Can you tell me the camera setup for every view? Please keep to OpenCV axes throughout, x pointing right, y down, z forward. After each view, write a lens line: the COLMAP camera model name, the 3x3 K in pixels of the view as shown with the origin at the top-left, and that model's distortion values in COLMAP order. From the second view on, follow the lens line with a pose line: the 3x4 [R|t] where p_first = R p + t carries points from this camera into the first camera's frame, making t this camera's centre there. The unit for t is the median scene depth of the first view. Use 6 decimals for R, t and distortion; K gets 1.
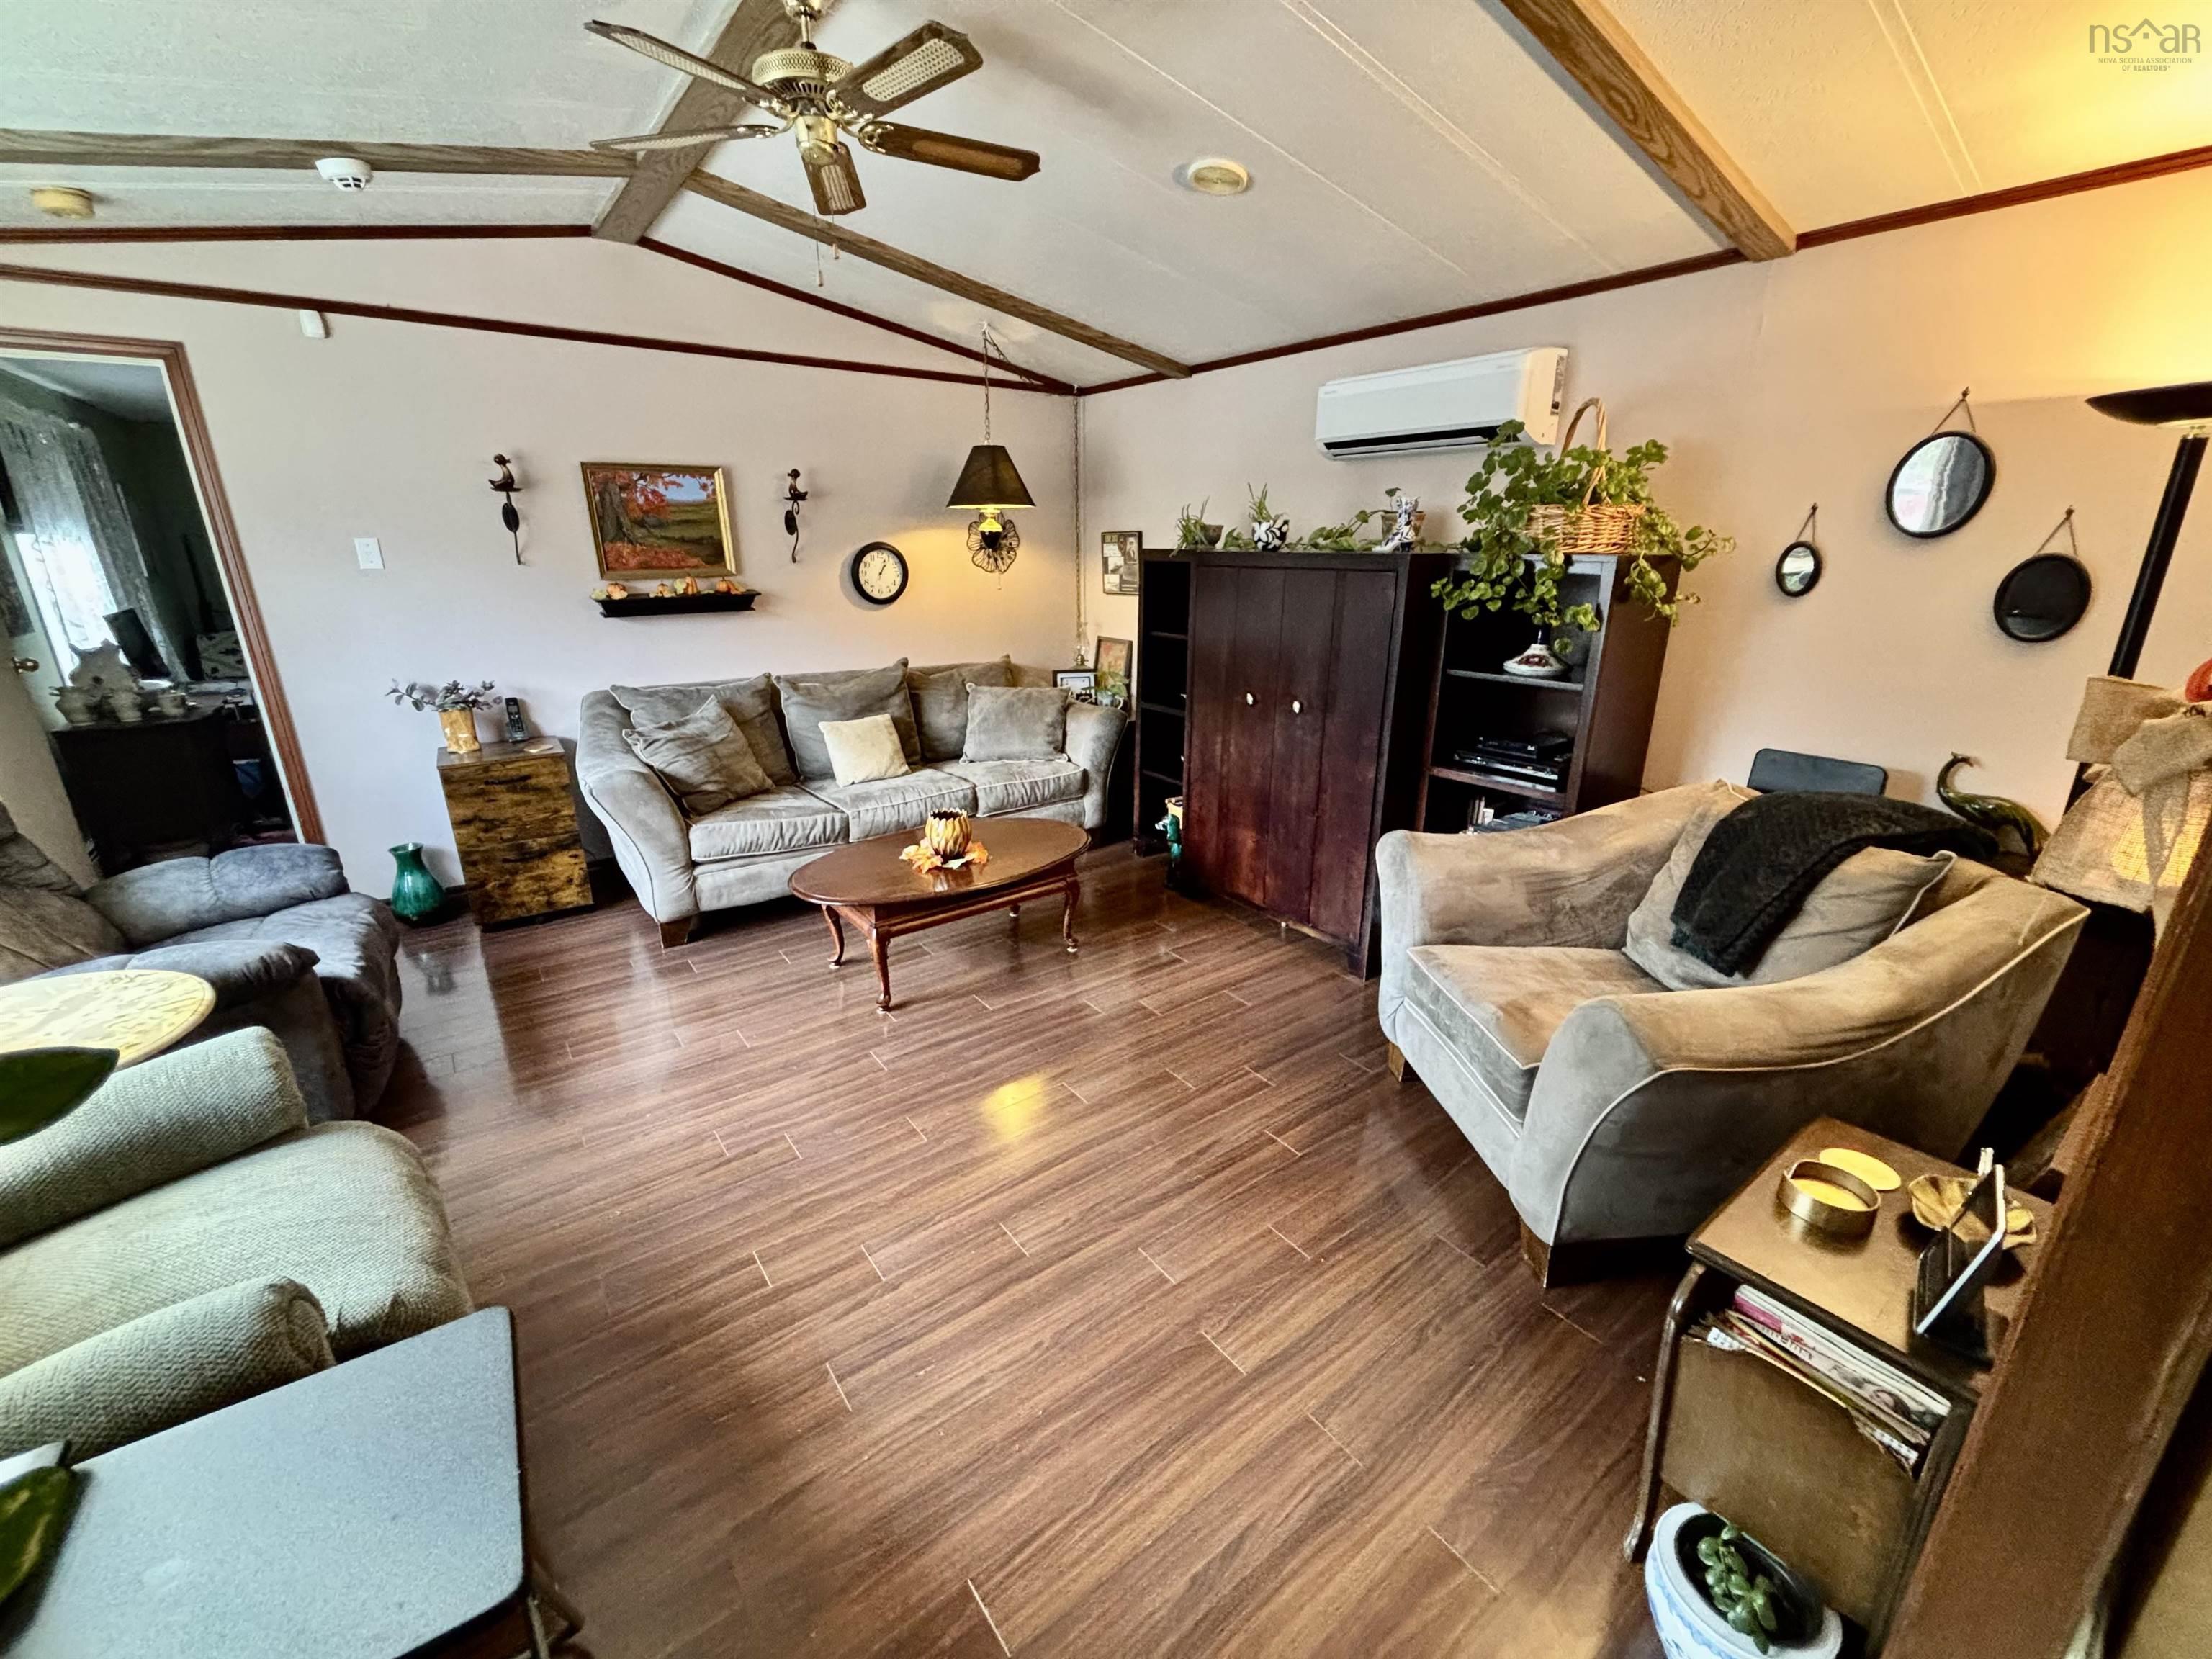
lens RADIAL K [[898.0, 0, 1099.8], [0, 898.0, 833.7], [0, 0, 1]] dist [-0.003174, 0.000149]
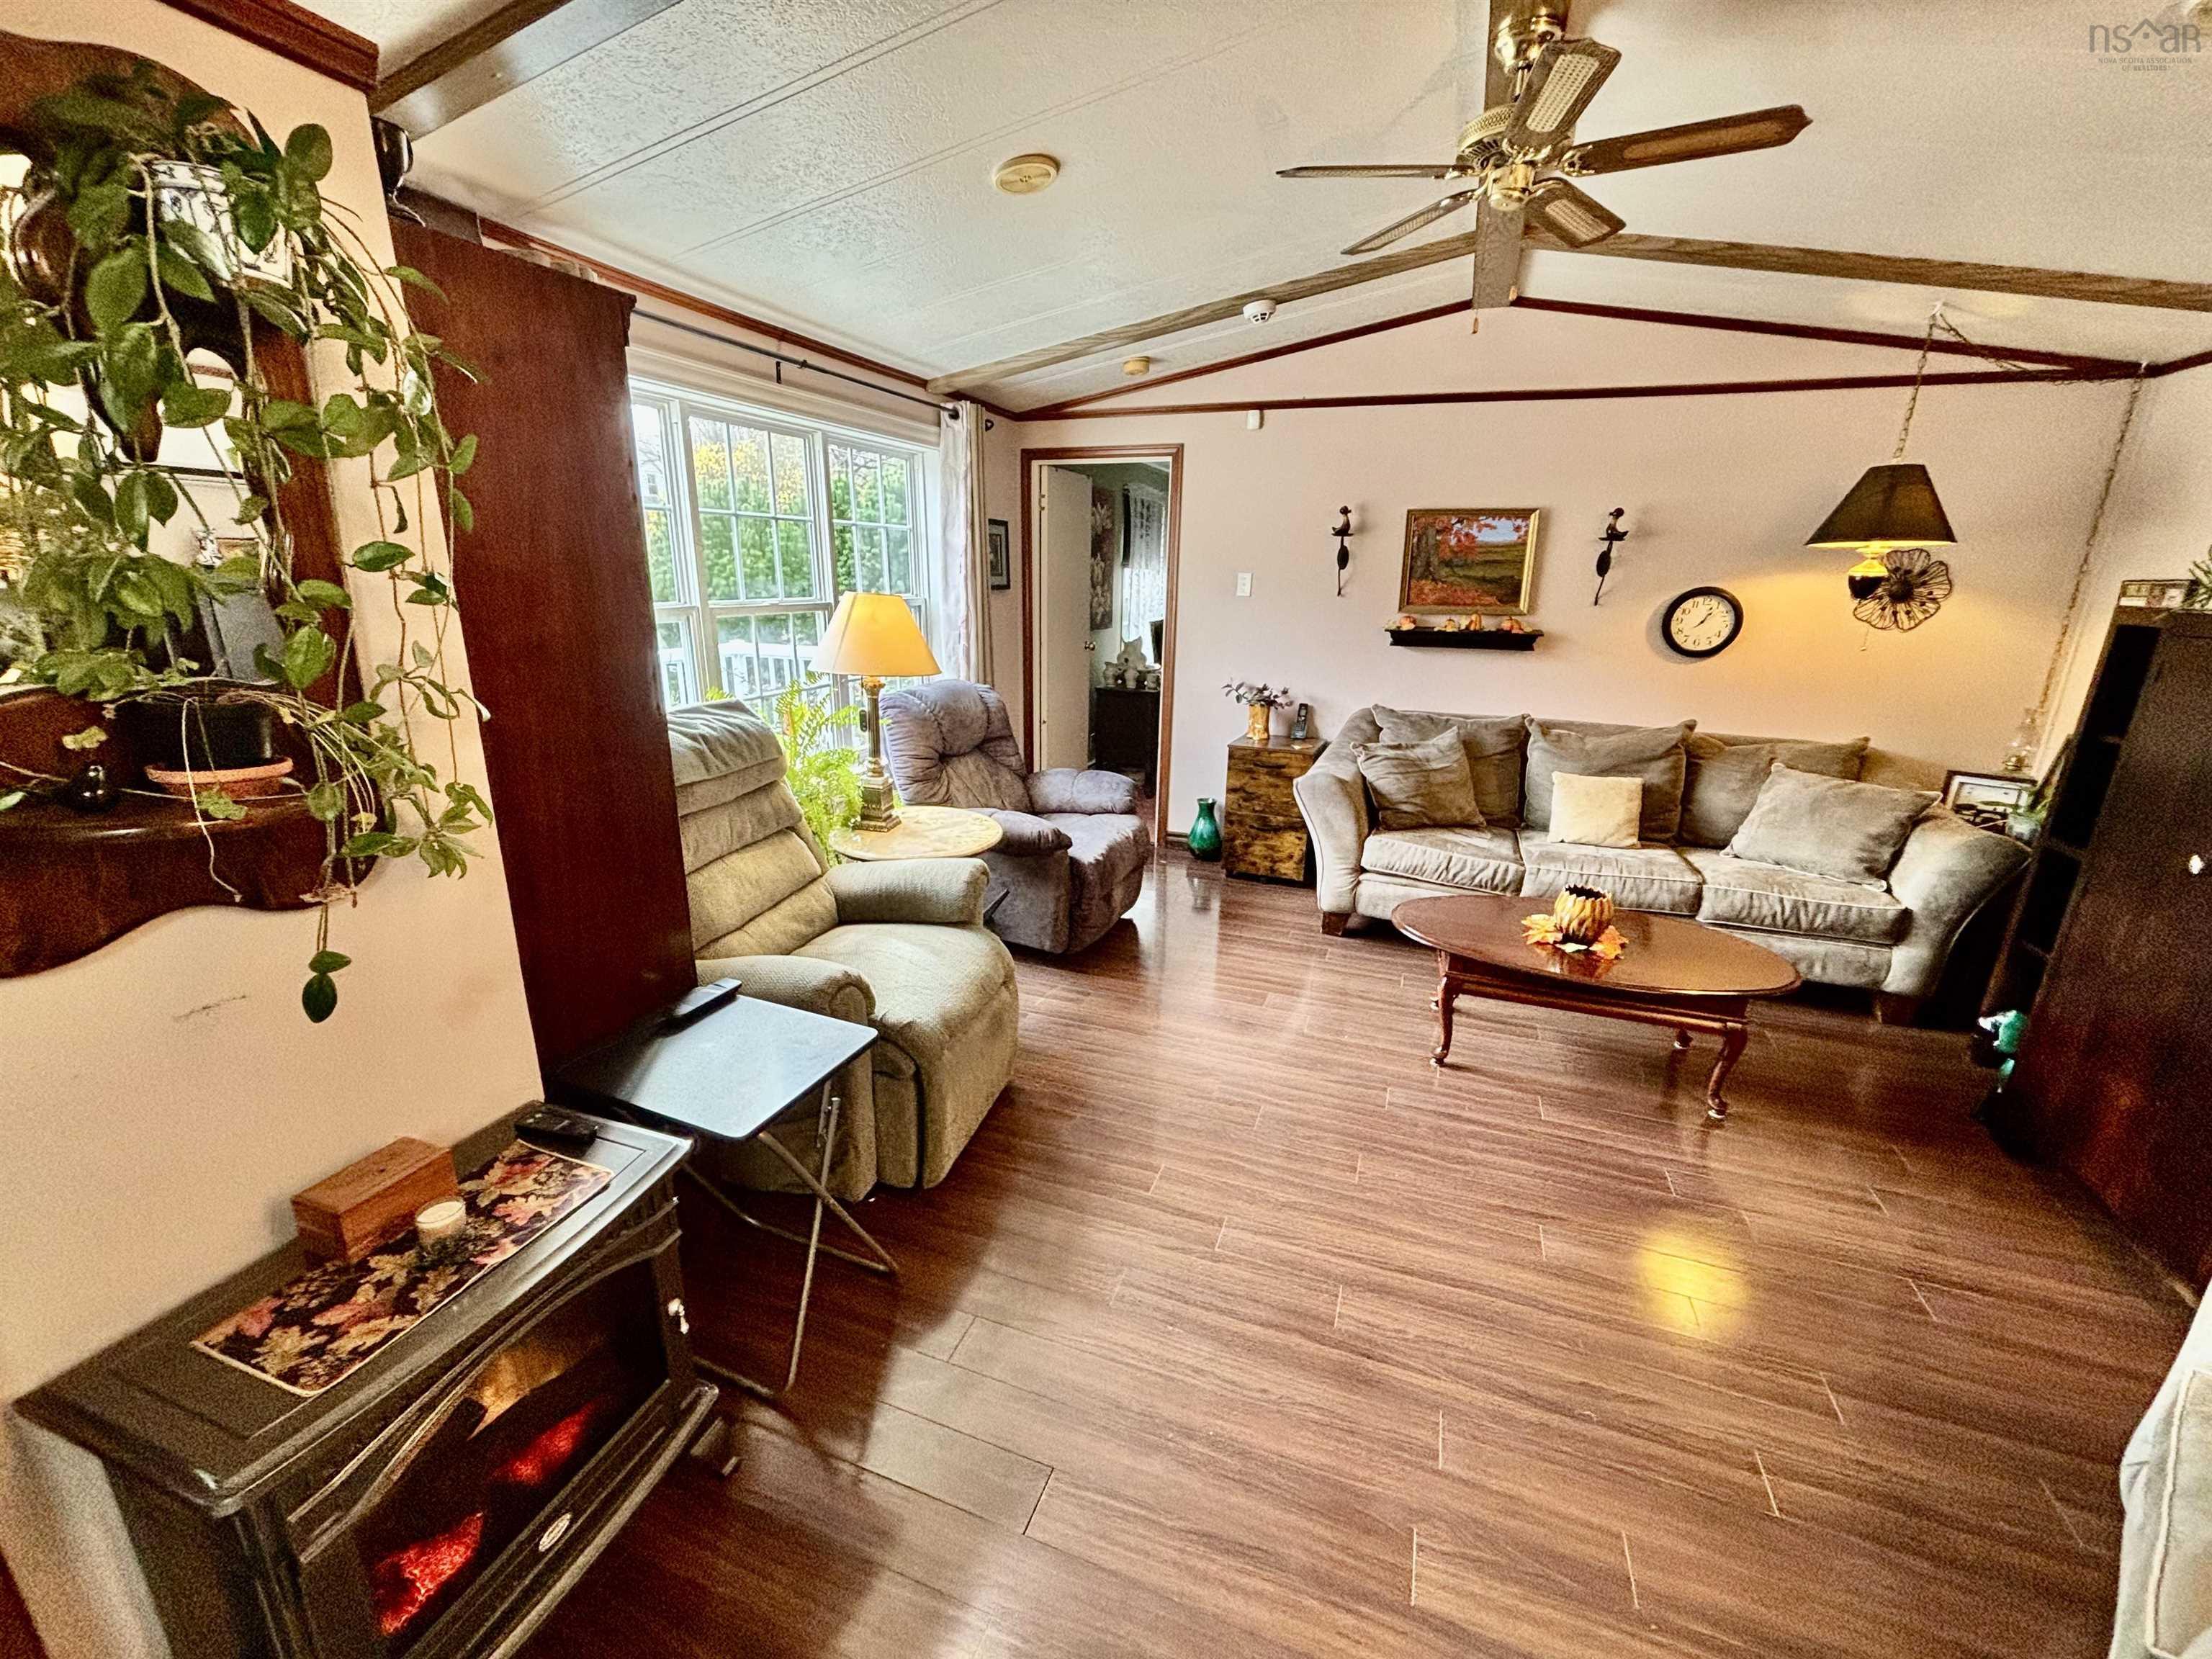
lens RADIAL K [[898.0, 0, 1099.8], [0, 898.0, 833.7], [0, 0, 1]] dist [-0.003174, 0.000149]
pose [[0.541382, 0.244262, -0.804513, 0.226623], [-0.278095, 0.955034, 0.102824, -0.029170], [0.793454, 0.168064, 0.584966, 0.088496]]
